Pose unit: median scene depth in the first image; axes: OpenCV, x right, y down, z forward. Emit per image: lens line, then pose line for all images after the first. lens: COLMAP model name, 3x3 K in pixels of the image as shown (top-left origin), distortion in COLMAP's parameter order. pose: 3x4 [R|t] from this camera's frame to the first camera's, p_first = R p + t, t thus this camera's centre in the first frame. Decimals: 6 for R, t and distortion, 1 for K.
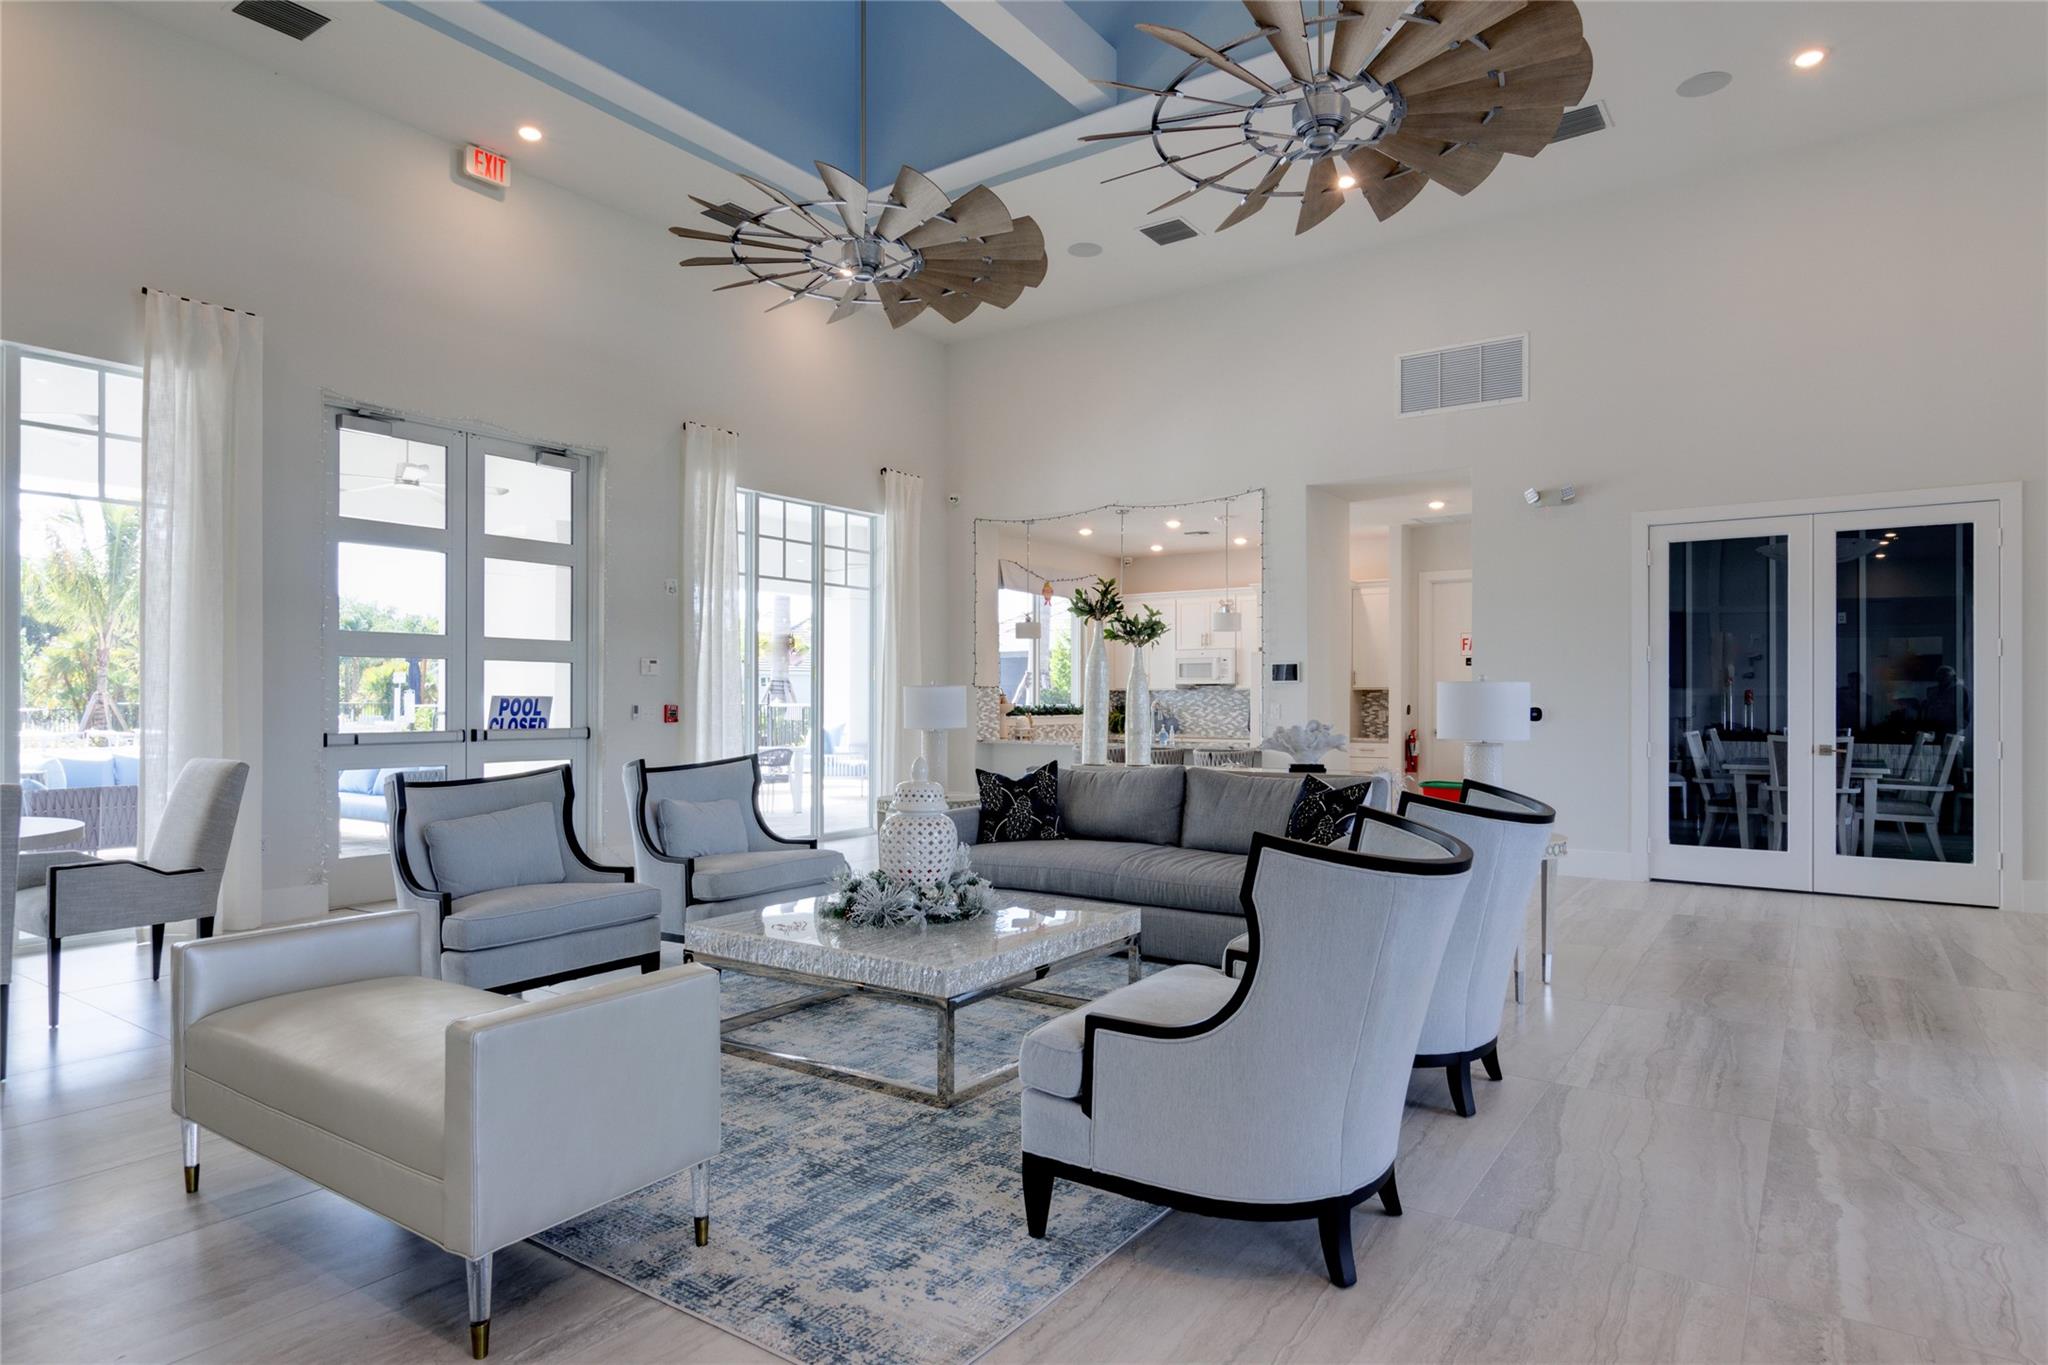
lens RADIAL K [[1154.5, 0, 1017.8], [0, 1154.5, 687.5], [0, 0, 1]] dist [0.002042, -0.001855]
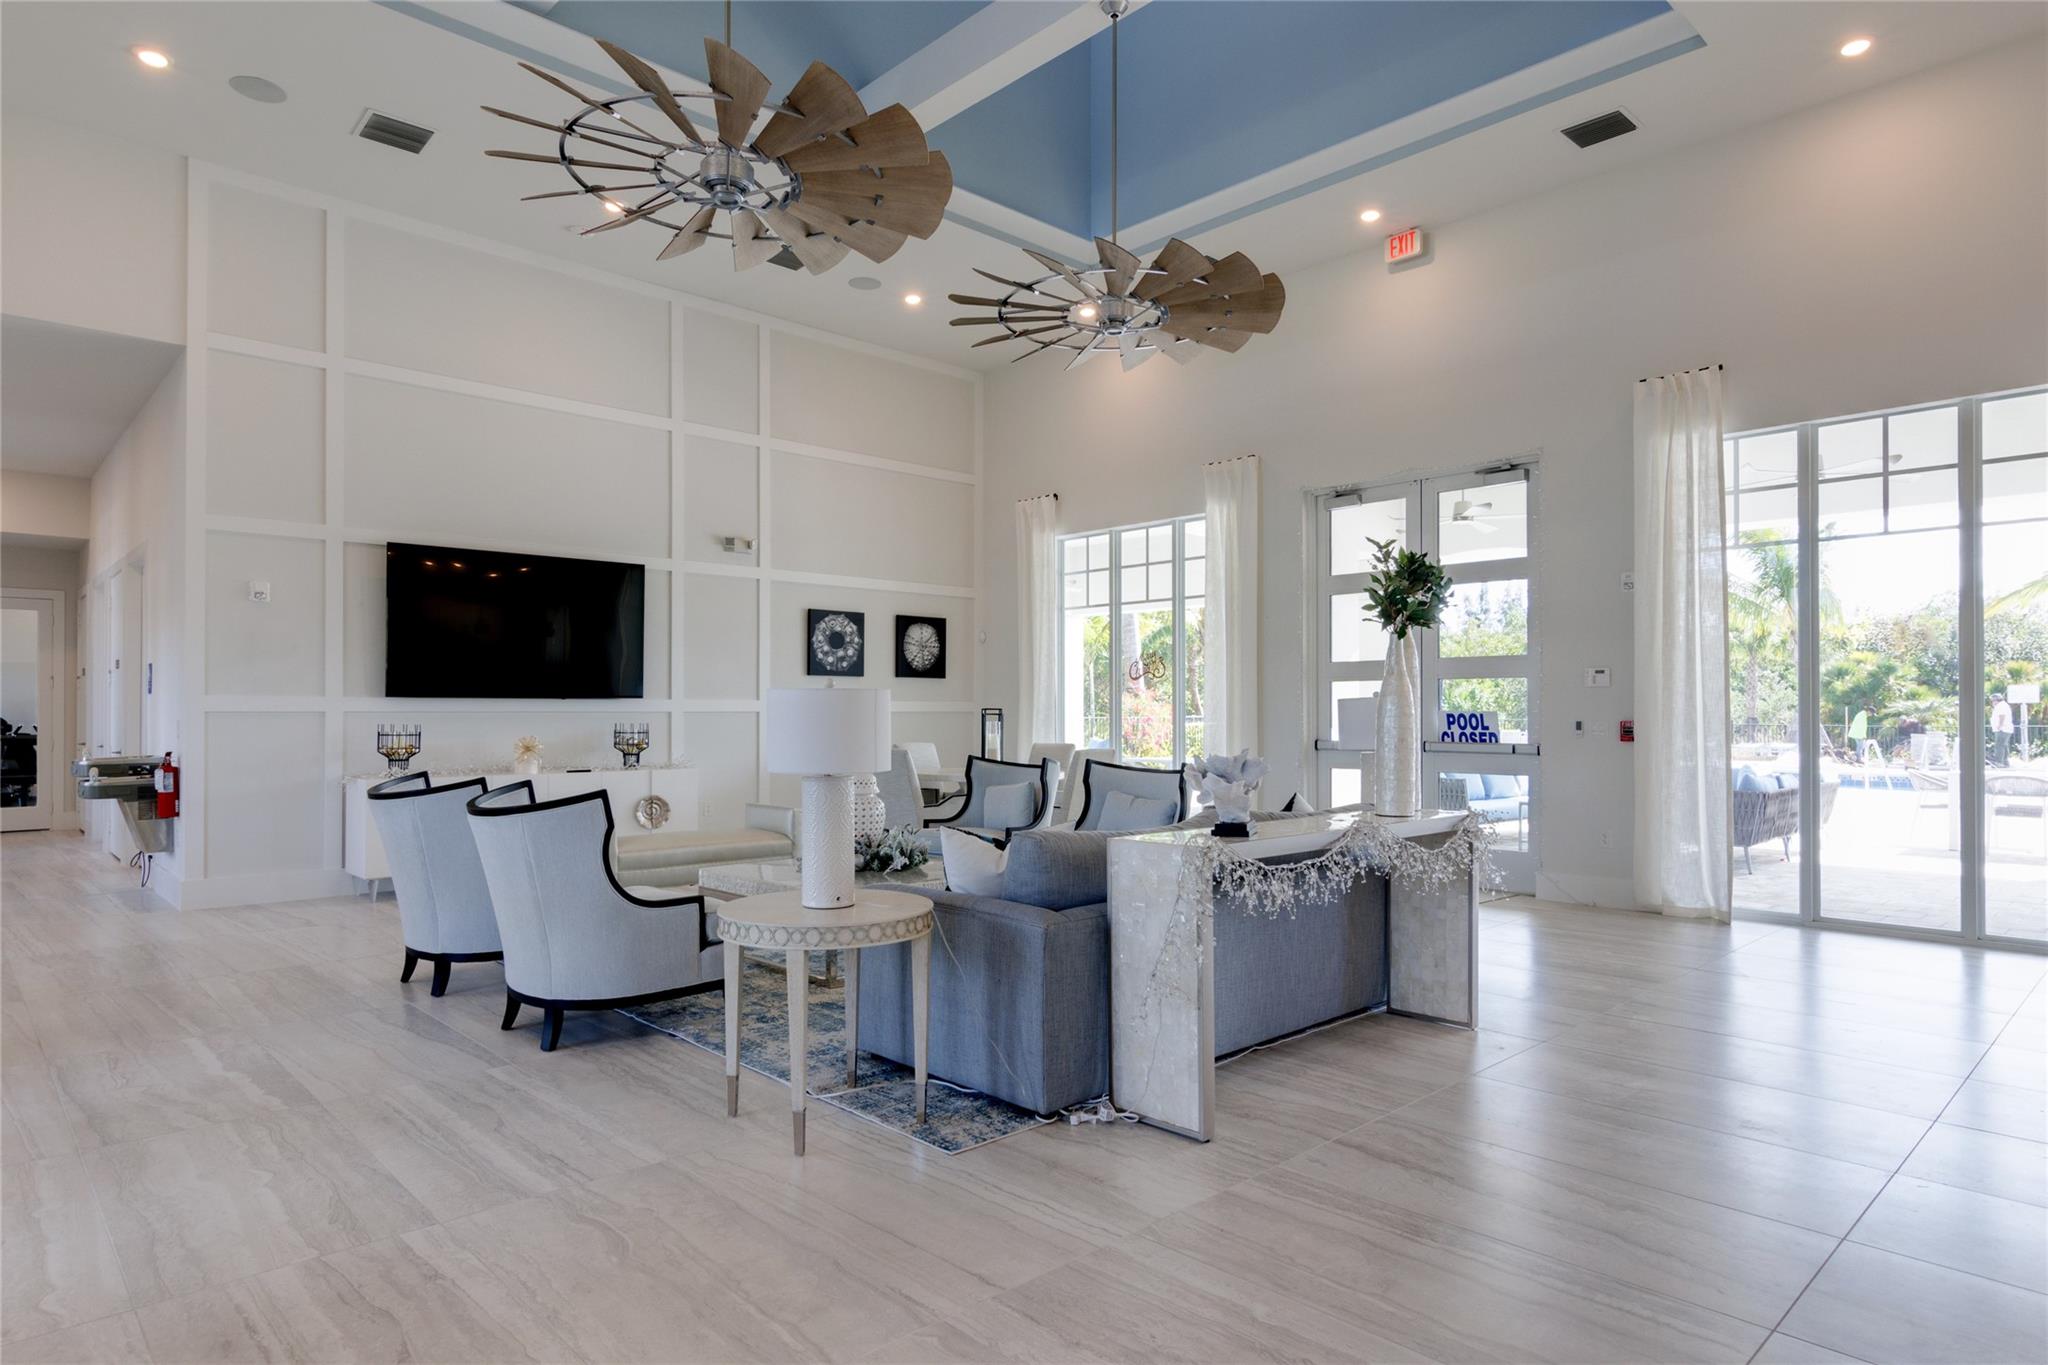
lens RADIAL K [[1154.5, 0, 1012.8], [0, 1154.5, 695.4], [0, 0, 1]] dist [0.002042, -0.001855]
pose [[-0.200814, -0.014243, -0.979526, 0.685233], [0.007802, 0.999839, -0.016138, 0.006566], [0.979598, -0.010883, -0.200670, 0.800673]]
